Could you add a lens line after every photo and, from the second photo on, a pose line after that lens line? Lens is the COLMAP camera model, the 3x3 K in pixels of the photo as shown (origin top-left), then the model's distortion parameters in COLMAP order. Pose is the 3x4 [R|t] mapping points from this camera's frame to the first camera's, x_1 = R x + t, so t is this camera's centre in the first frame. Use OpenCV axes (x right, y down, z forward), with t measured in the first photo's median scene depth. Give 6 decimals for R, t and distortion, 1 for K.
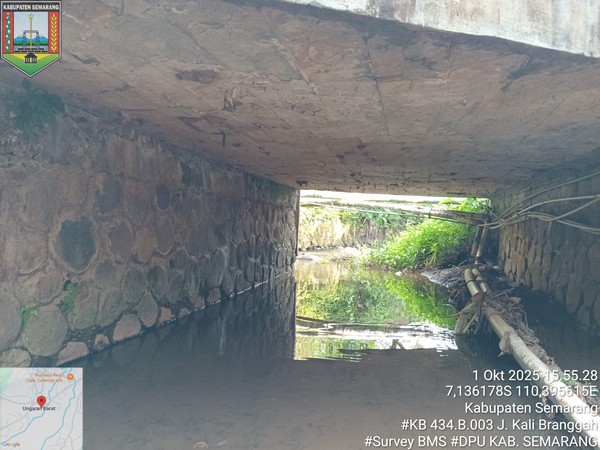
lens RADIAL K [[453.0, 0, 300.0], [0, 453.0, 225.0], [0, 0, 1]] dist [0.006740, 0.000560]
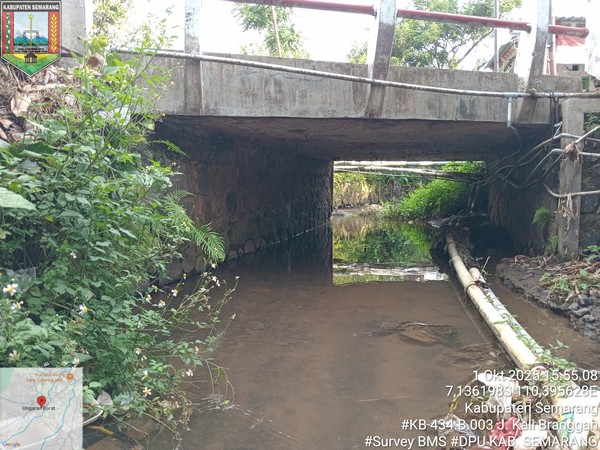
lens RADIAL K [[453.0, 0, 300.0], [0, 453.0, 225.0], [0, 0, 1]] dist [0.006740, 0.000560]
pose [[0.997327, -0.030239, -0.066518, -0.013244], [0.035811, 0.995802, 0.084240, -0.006276], [0.063691, -0.086397, 0.994223, -0.290100]]
